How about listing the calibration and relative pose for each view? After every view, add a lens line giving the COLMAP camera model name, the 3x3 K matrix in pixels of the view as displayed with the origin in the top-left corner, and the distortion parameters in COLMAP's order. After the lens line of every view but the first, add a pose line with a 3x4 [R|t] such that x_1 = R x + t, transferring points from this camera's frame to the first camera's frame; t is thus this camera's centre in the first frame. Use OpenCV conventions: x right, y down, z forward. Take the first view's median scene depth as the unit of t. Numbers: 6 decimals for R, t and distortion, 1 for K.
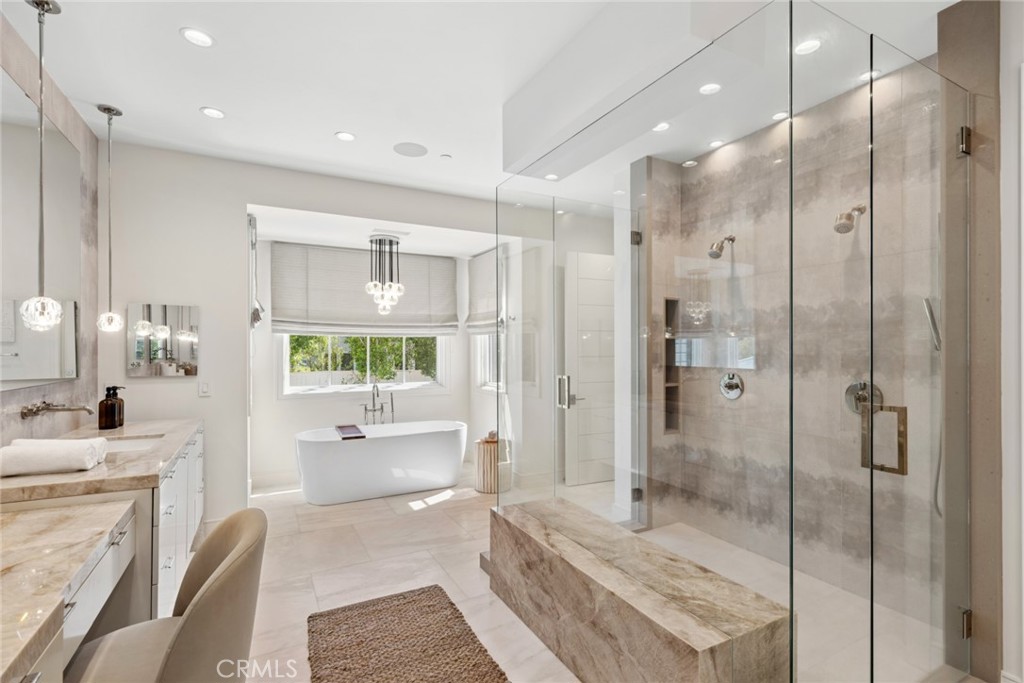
lens RADIAL K [[479.7, 0, 512.0], [0, 479.7, 341.5], [0, 0, 1]] dist [-0.010181, -0.000078]
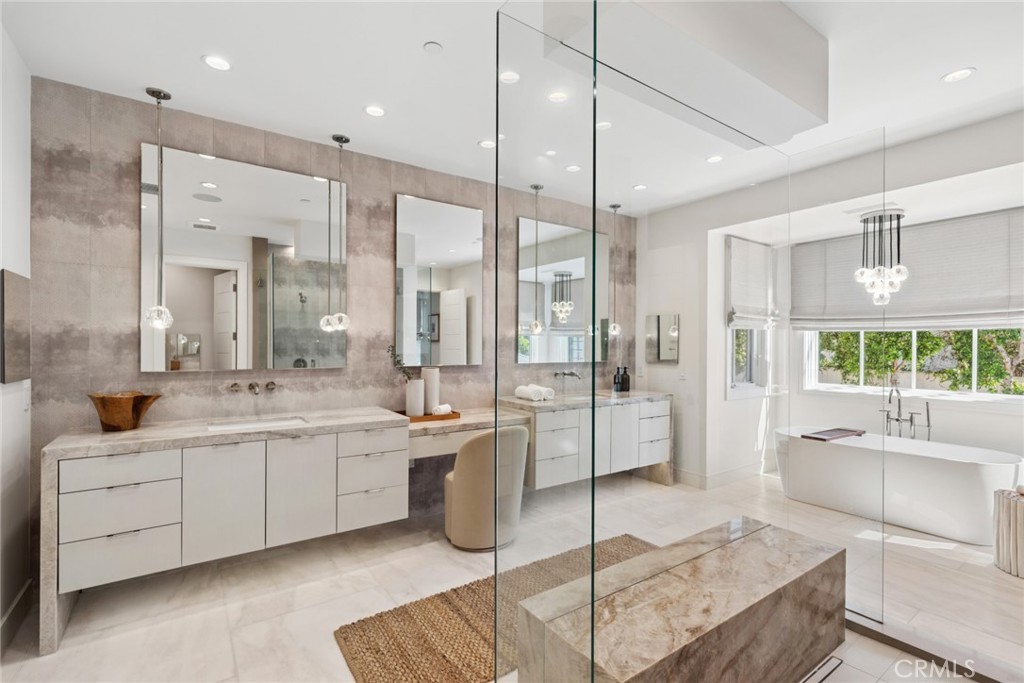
lens RADIAL K [[465.2, 0, 512.0], [0, 465.2, 341.5], [0, 0, 1]] dist [0.001311, 0.000322]
pose [[0.120141, -0.007040, -0.992732, 0.497544], [0.012972, 0.999901, -0.005521, 0.004032], [0.992672, -0.012214, 0.120220, 0.275581]]
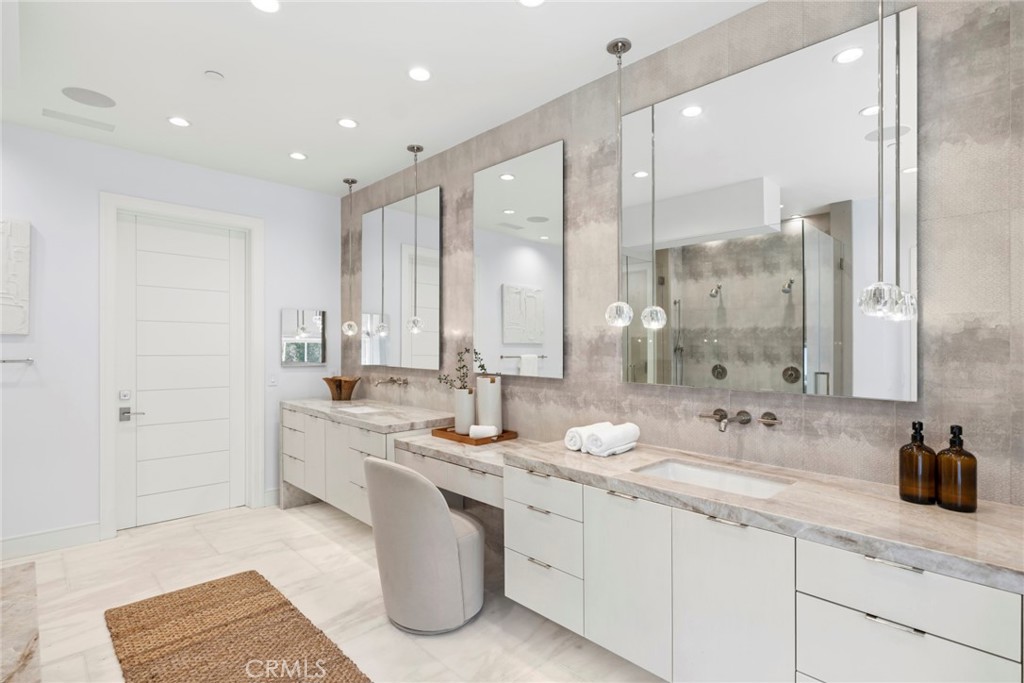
lens RADIAL K [[506.1, 0, 512.0], [0, 506.1, 341.5], [0, 0, 1]] dist [0.003171, 0.000213]
pose [[-0.959615, -0.006805, -0.281234, -0.170943], [-0.000234, 0.999726, -0.023390, 0.011504], [0.281316, -0.022380, -0.959354, 0.921302]]
